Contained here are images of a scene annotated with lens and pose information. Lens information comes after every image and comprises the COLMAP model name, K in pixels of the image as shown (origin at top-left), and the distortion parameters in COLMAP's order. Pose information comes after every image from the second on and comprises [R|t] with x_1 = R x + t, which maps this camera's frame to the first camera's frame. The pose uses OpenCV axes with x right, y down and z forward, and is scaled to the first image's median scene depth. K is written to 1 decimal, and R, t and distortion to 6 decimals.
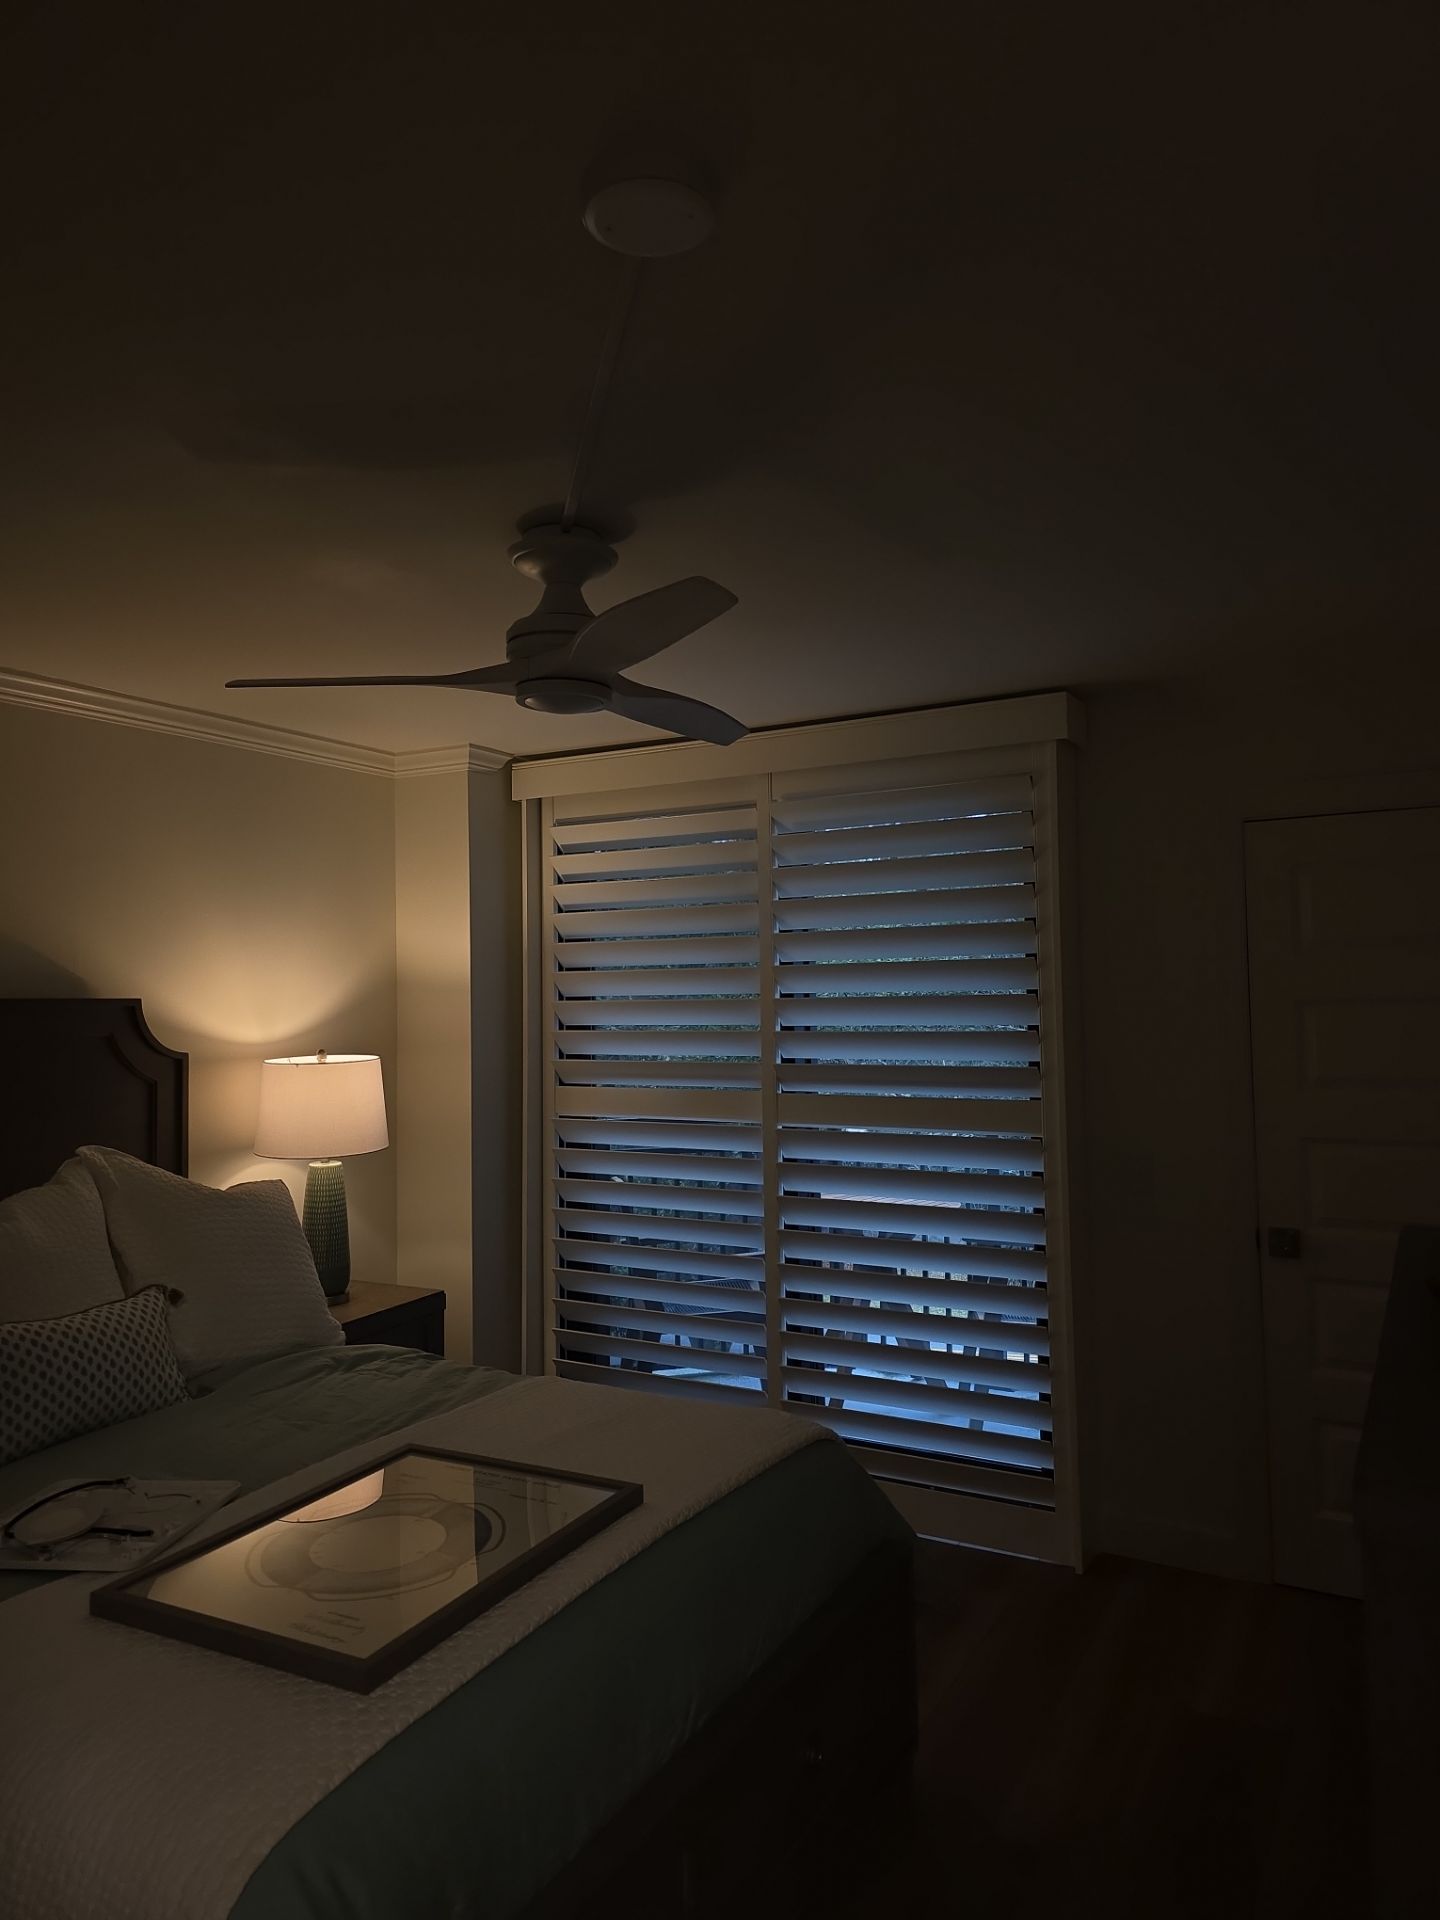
lens RADIAL K [[1305.7, 0, 697.0], [0, 1305.7, 950.8], [0, 0, 1]] dist [0.016230, -0.004600]
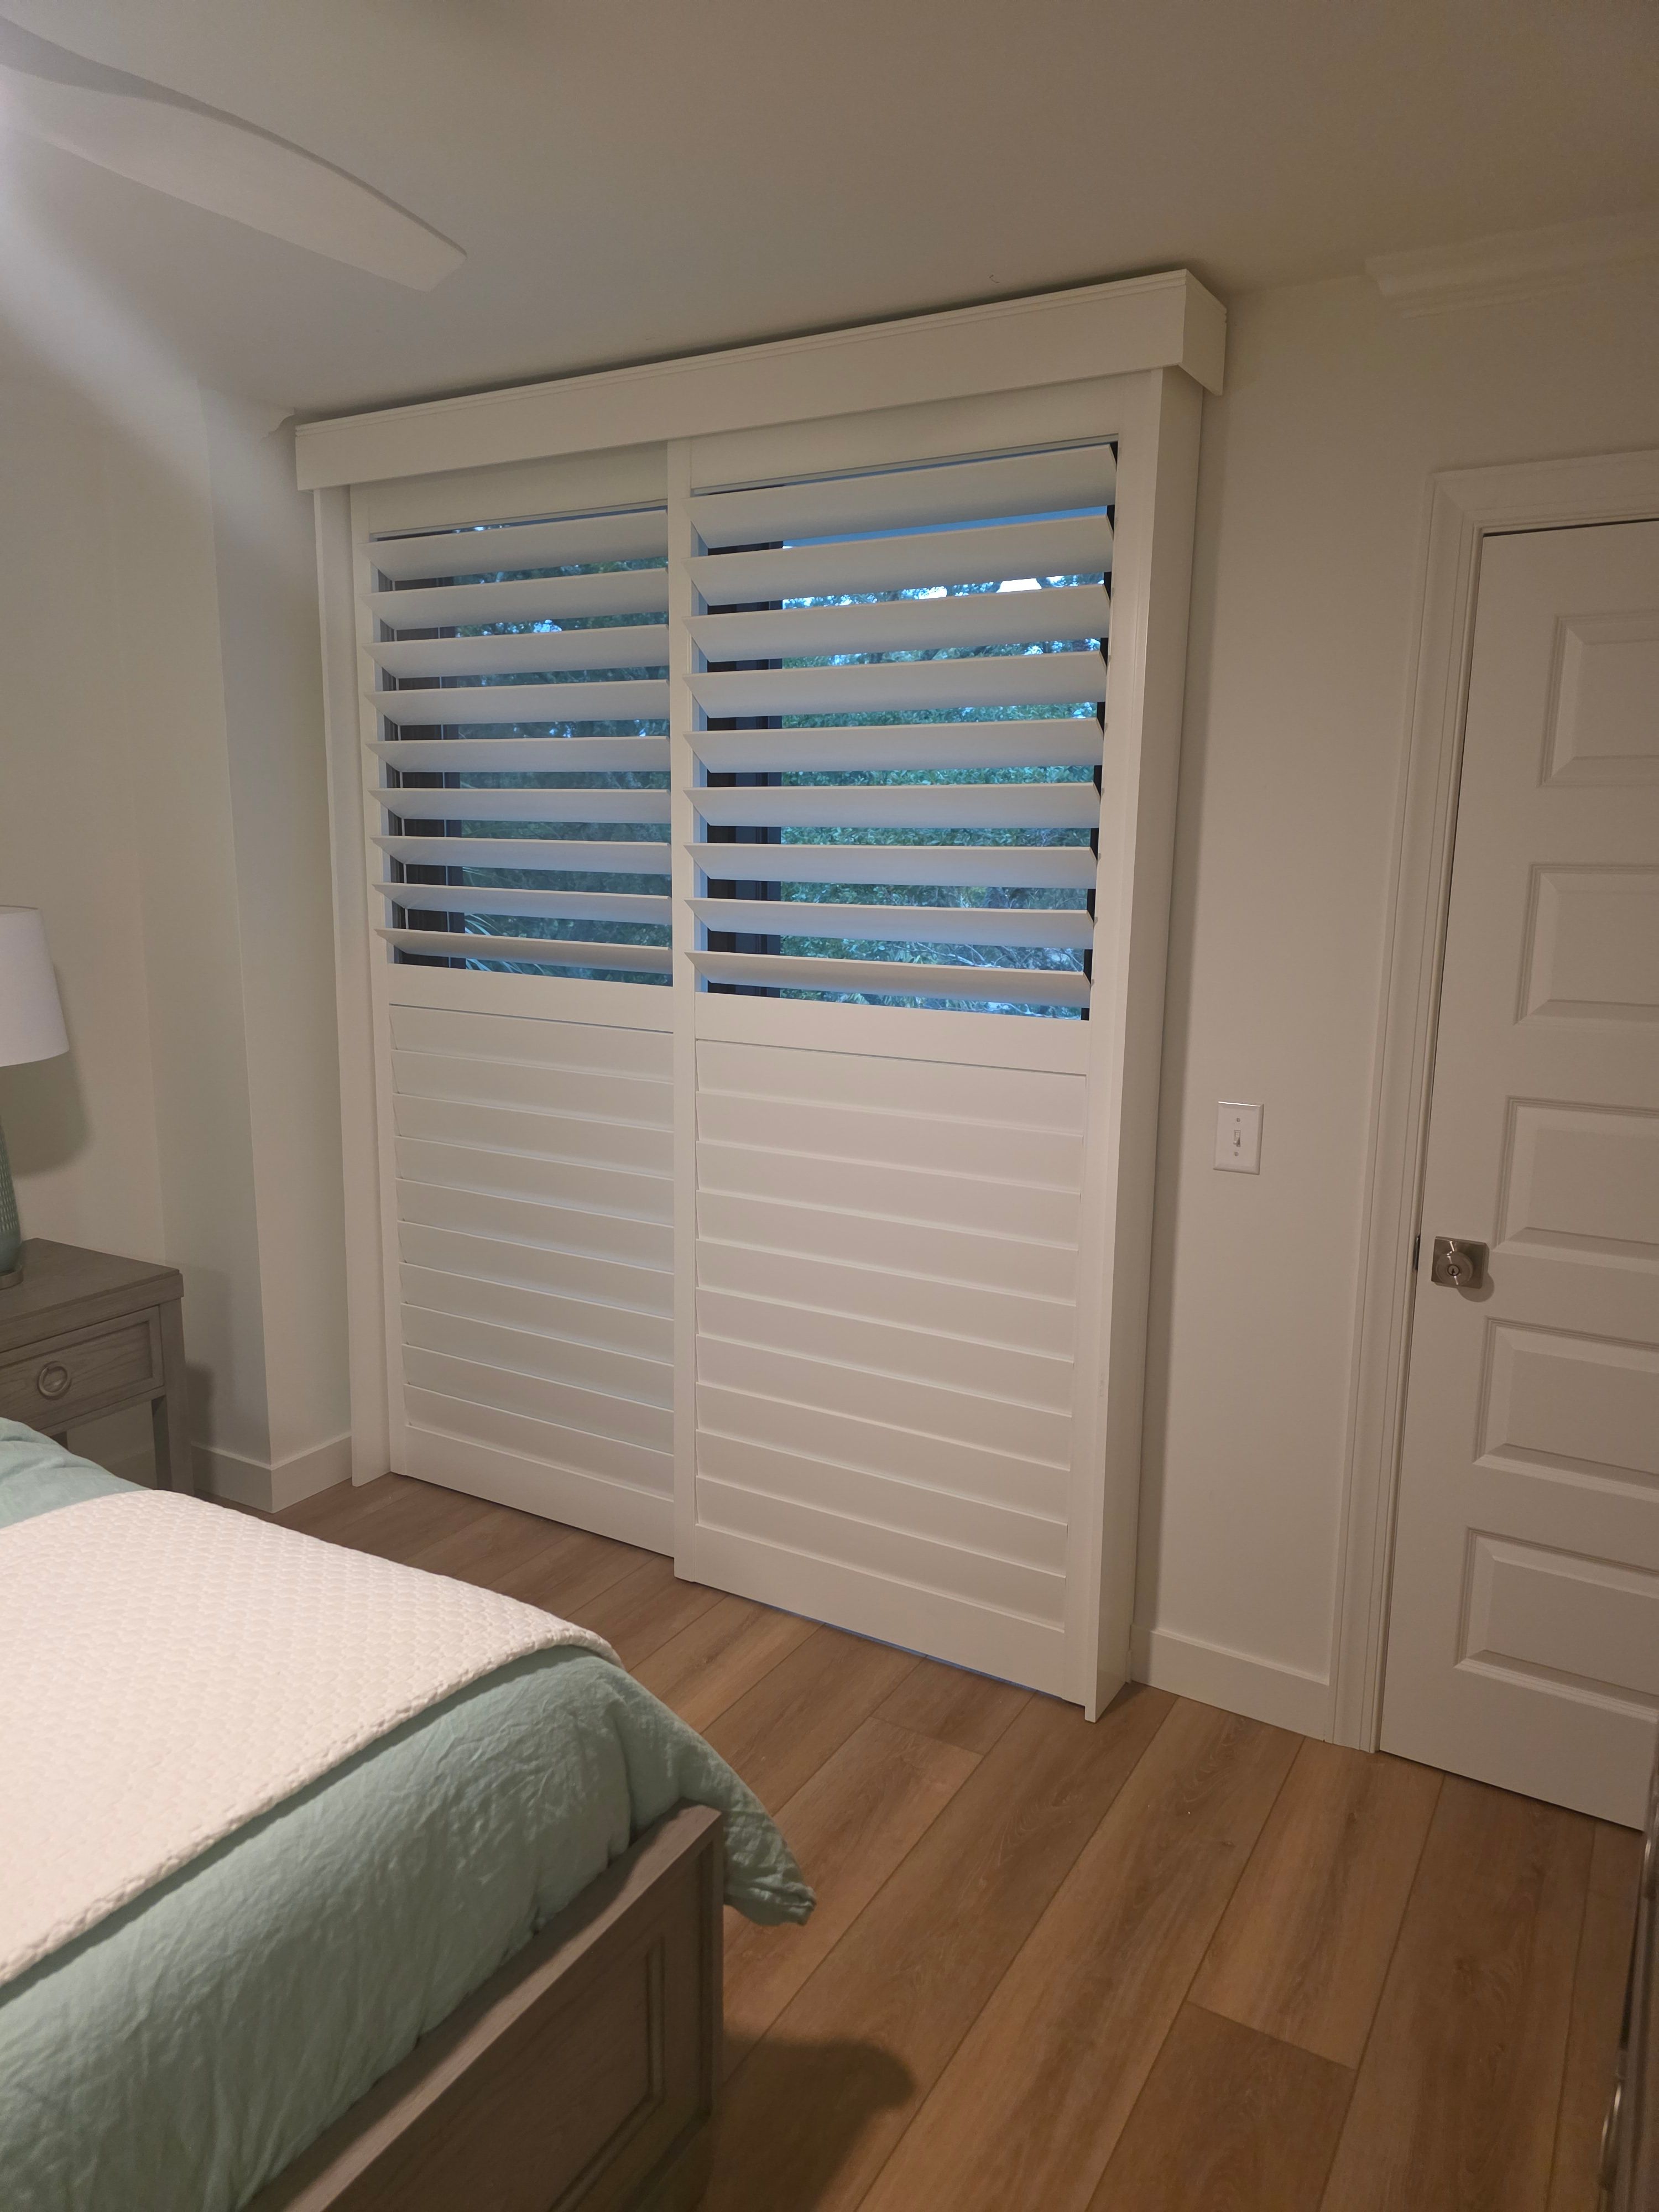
lens RADIAL K [[1493.8, 0, 836.5], [0, 1493.8, 1119.0], [0, 0, 1]] dist [0.007943, -0.010834]
pose [[0.999459, 0.032771, 0.002887, 0.146124], [-0.032591, 0.974367, 0.222593, 0.010944], [0.004481, -0.222566, 0.974907, 0.315556]]
